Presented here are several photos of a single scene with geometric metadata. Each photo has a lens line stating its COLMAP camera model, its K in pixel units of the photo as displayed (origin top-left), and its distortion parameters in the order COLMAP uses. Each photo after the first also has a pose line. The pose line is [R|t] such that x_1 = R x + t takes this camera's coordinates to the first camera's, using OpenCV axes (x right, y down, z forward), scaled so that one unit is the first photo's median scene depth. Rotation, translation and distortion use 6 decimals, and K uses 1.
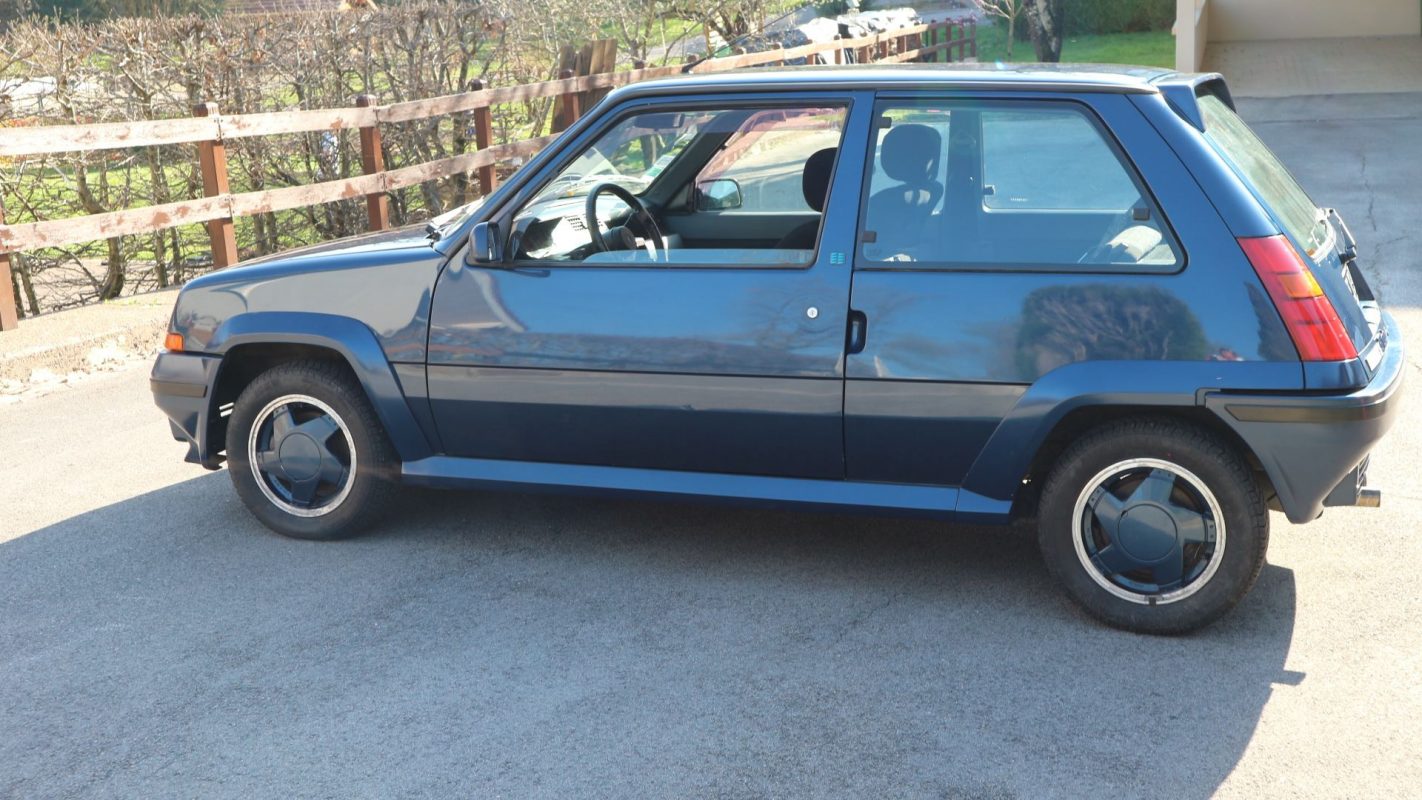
lens RADIAL K [[1761.1, 0, 704.1], [0, 1761.1, 410.8], [0, 0, 1]] dist [0.015114, 0.000000]
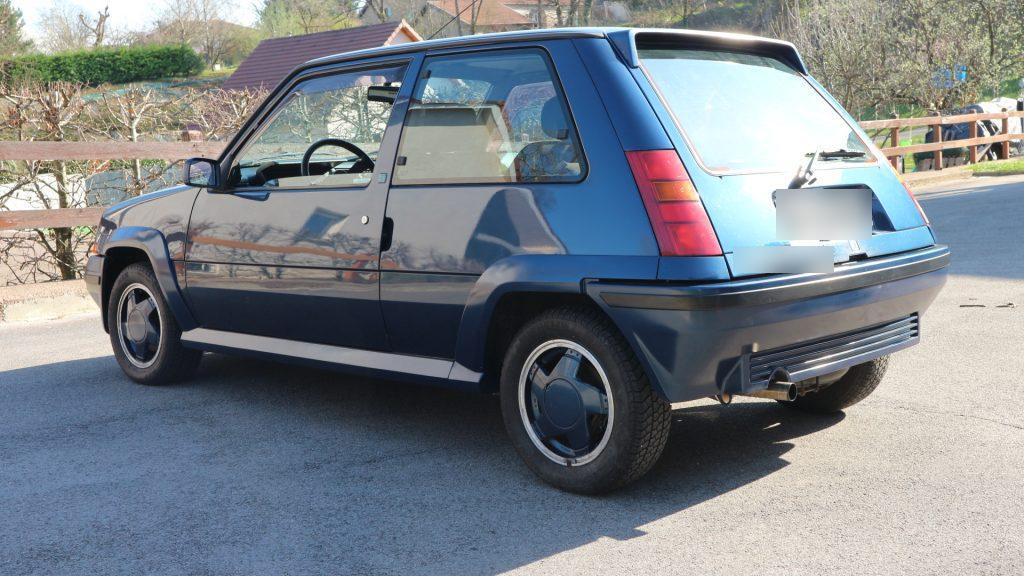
lens RADIAL K [[1207.2, 0, 515.1], [0, 1207.2, 281.8], [0, 0, 1]] dist [0.028035, 0.000000]
pose [[0.918343, 0.035460, -0.394194, 0.532354], [-0.070857, 0.994617, -0.075601, 0.051185], [0.389392, 0.097359, 0.915912, 0.236985]]
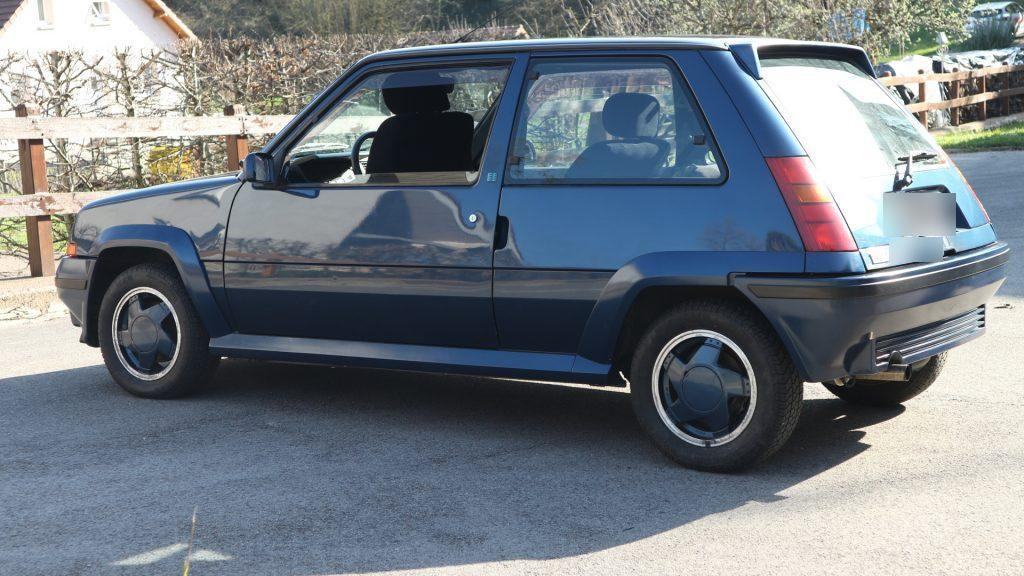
lens RADIAL K [[1776.1, 0, 513.5], [0, 1776.1, 284.7], [0, 0, 1]] dist [-0.034035, 0.000000]
pose [[0.974442, 0.024446, -0.223307, 0.398927], [-0.046617, 0.994428, -0.094555, 0.120796], [0.219751, 0.102549, 0.970151, -0.279297]]
